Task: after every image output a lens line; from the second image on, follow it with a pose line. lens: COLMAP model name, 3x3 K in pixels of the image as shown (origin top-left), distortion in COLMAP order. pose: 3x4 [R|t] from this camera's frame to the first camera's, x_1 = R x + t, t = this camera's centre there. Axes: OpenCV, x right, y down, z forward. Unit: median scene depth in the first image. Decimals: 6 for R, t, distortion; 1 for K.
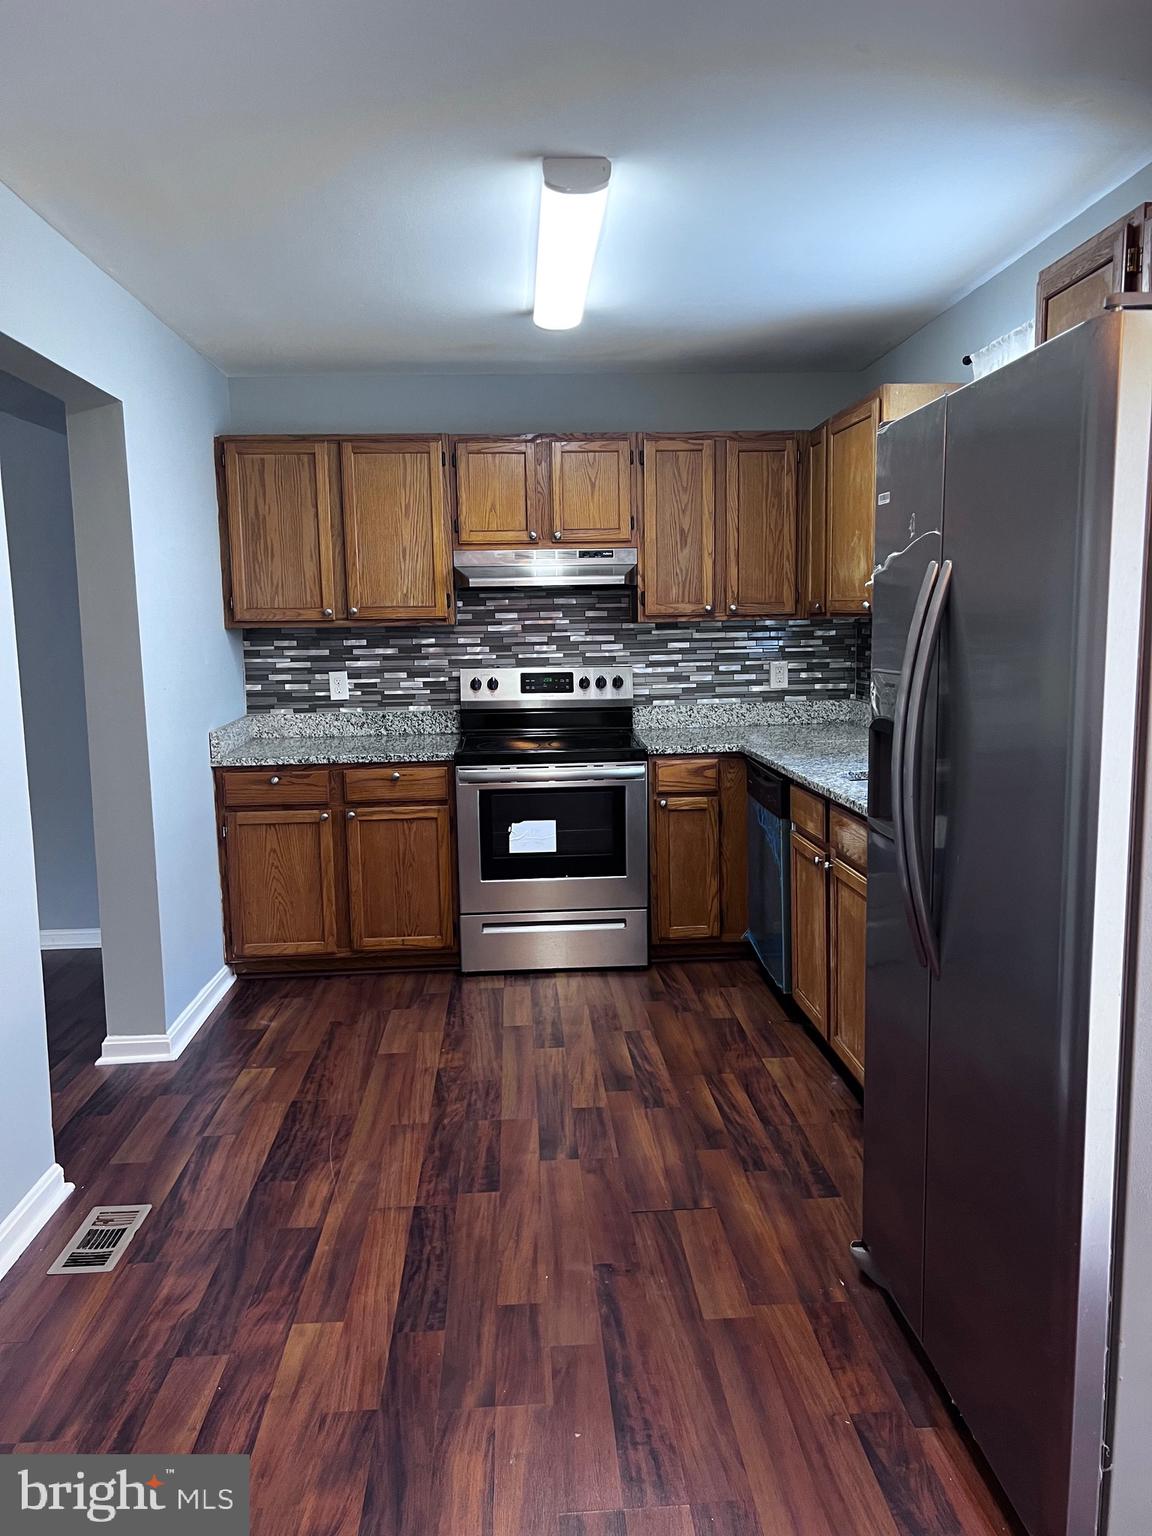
lens RADIAL K [[1164.2, 0, 580.1], [0, 1164.2, 767.9], [0, 0, 1]] dist [0.050184, -0.070314]
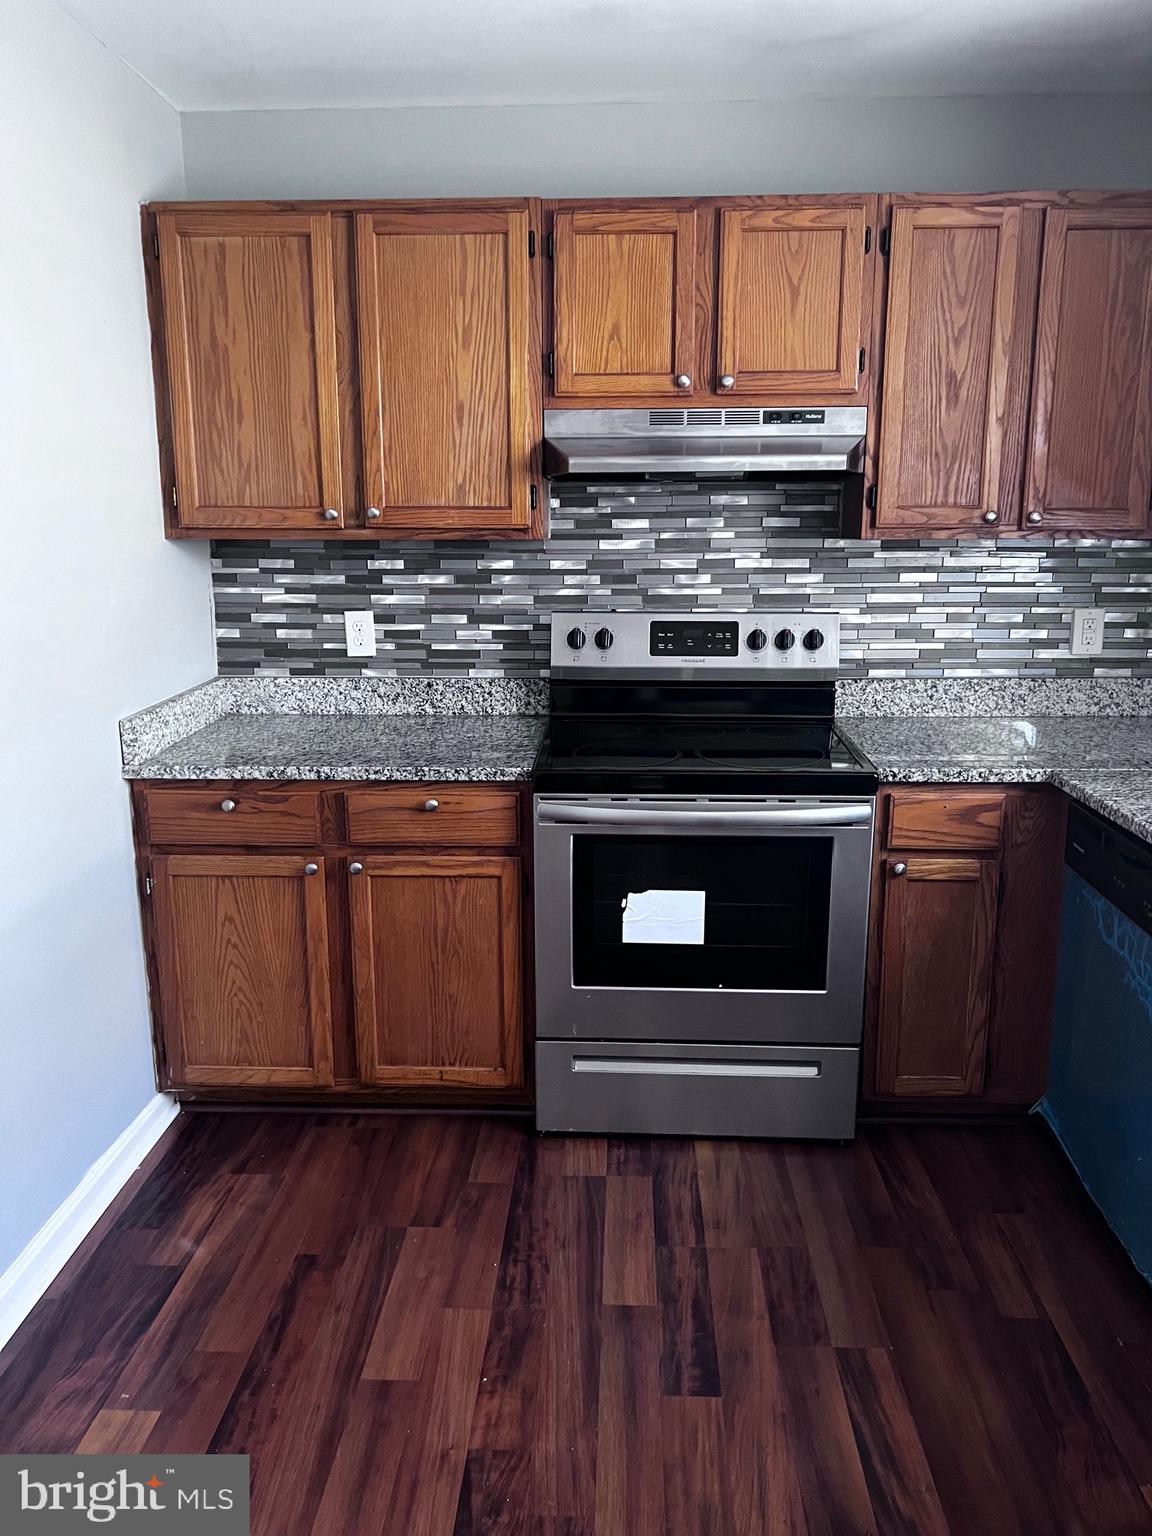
lens RADIAL K [[1164.2, 0, 565.1], [0, 1164.2, 769.8], [0, 0, 1]] dist [0.050184, -0.070314]
pose [[0.993628, 0.039124, -0.105703, -0.030693], [-0.029726, 0.995582, 0.089063, -0.061735], [0.108721, -0.085353, 0.990401, 0.420008]]
